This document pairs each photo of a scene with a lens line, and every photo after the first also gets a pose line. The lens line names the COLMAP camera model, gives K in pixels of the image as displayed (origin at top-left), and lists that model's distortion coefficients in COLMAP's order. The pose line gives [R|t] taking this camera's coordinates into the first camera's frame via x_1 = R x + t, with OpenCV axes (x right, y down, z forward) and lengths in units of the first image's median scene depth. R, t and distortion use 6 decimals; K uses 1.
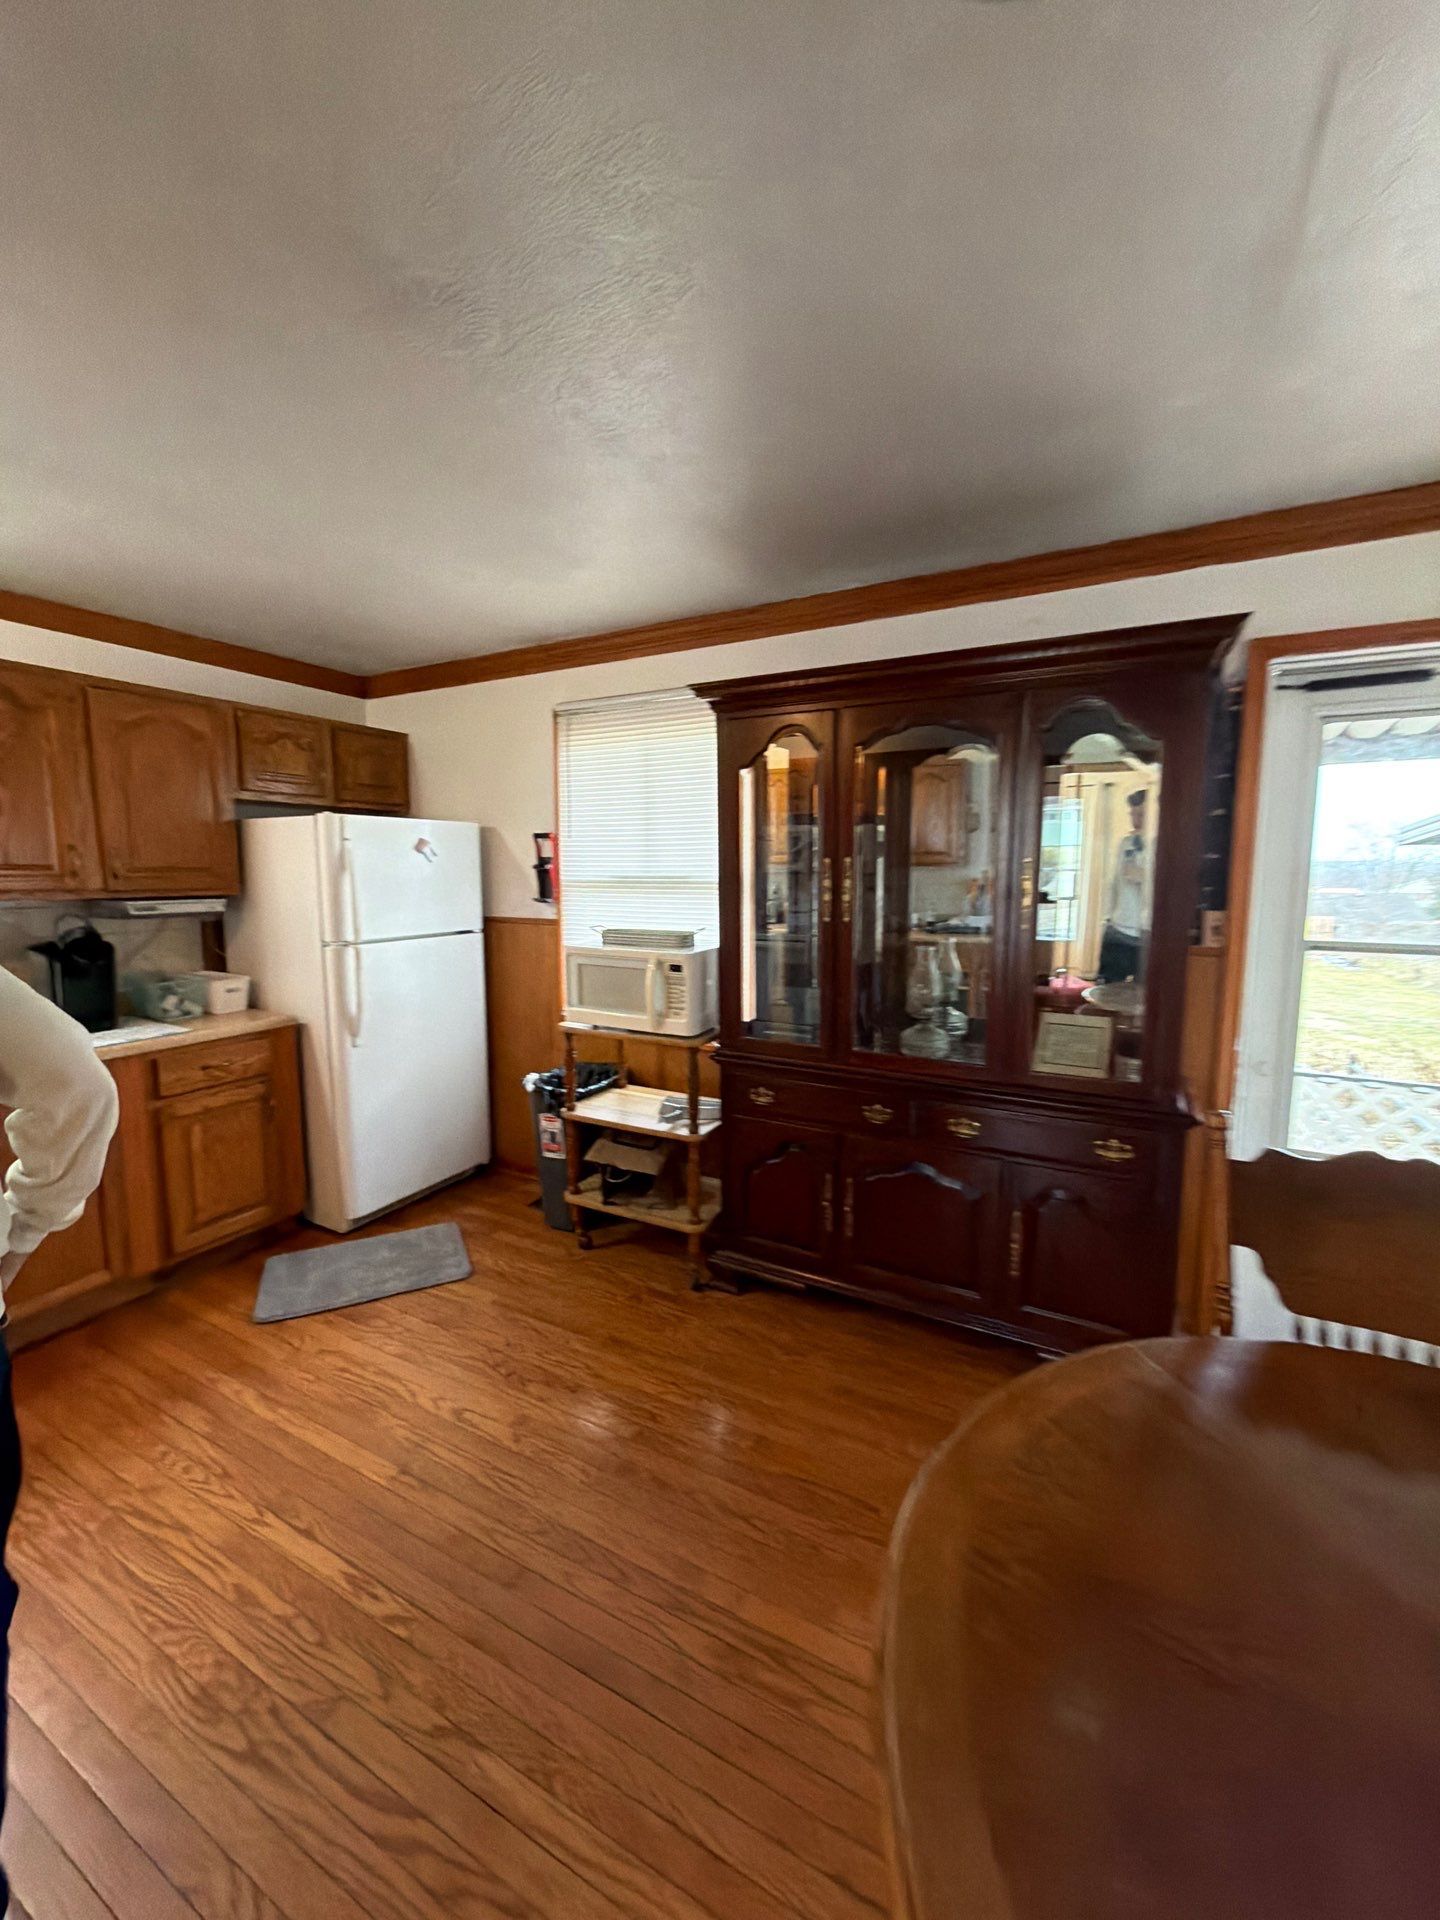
lens RADIAL K [[761.3, 0, 722.5], [0, 761.3, 952.8], [0, 0, 1]] dist [-0.002125, 0.000155]
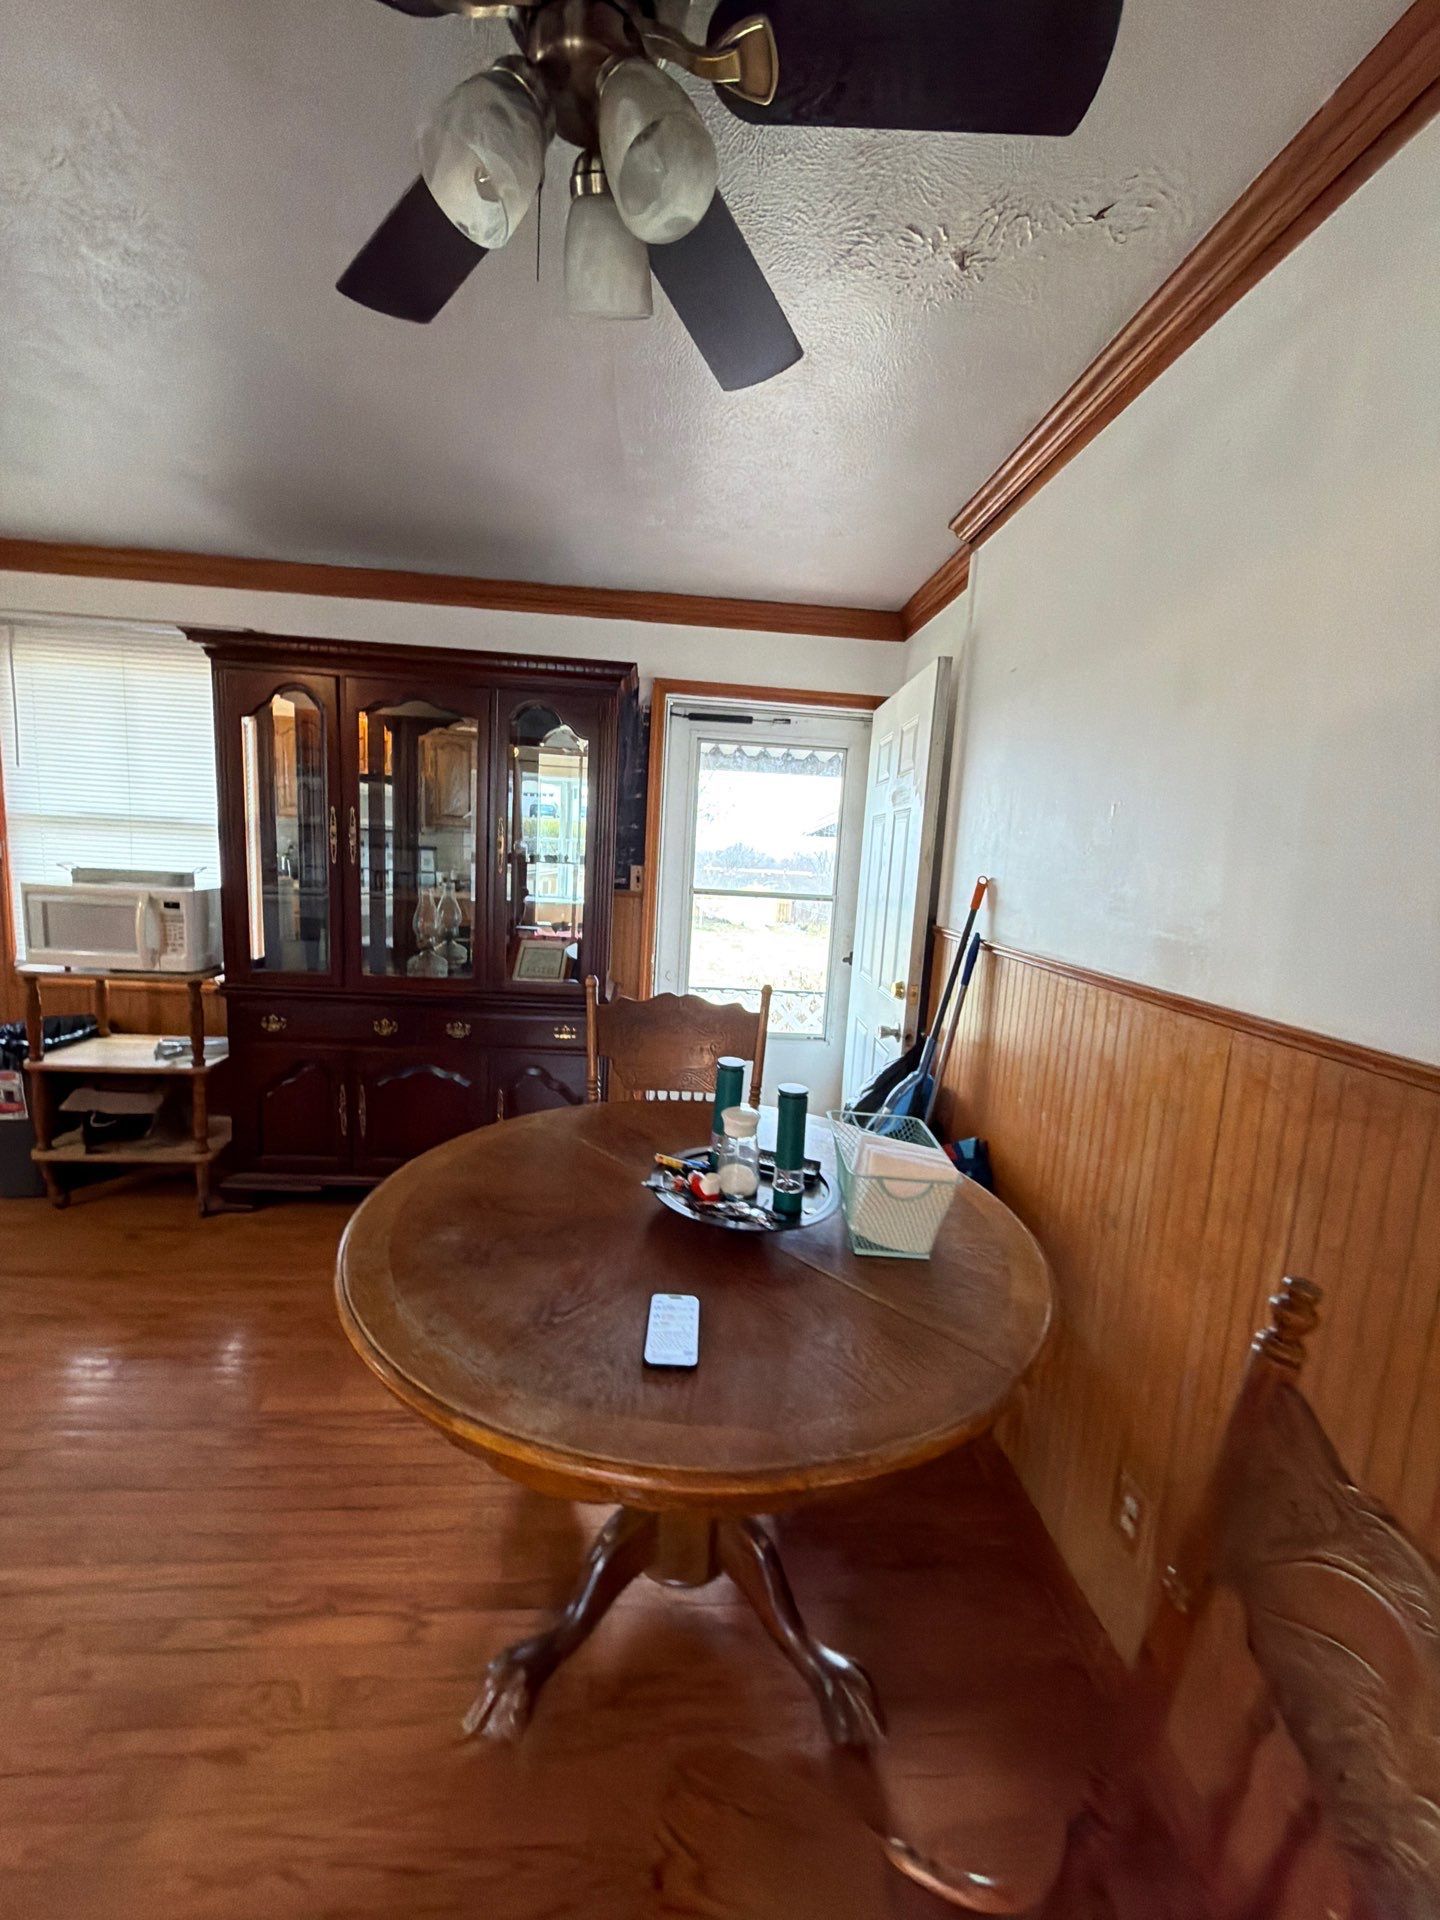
lens RADIAL K [[761.3, 0, 722.5], [0, 761.3, 952.8], [0, 0, 1]] dist [-0.002125, 0.000155]
pose [[0.835127, -0.027178, 0.549385, -0.006584], [0.006125, 0.999176, 0.040120, 0.044488], [-0.550023, -0.030140, 0.834605, -0.241249]]
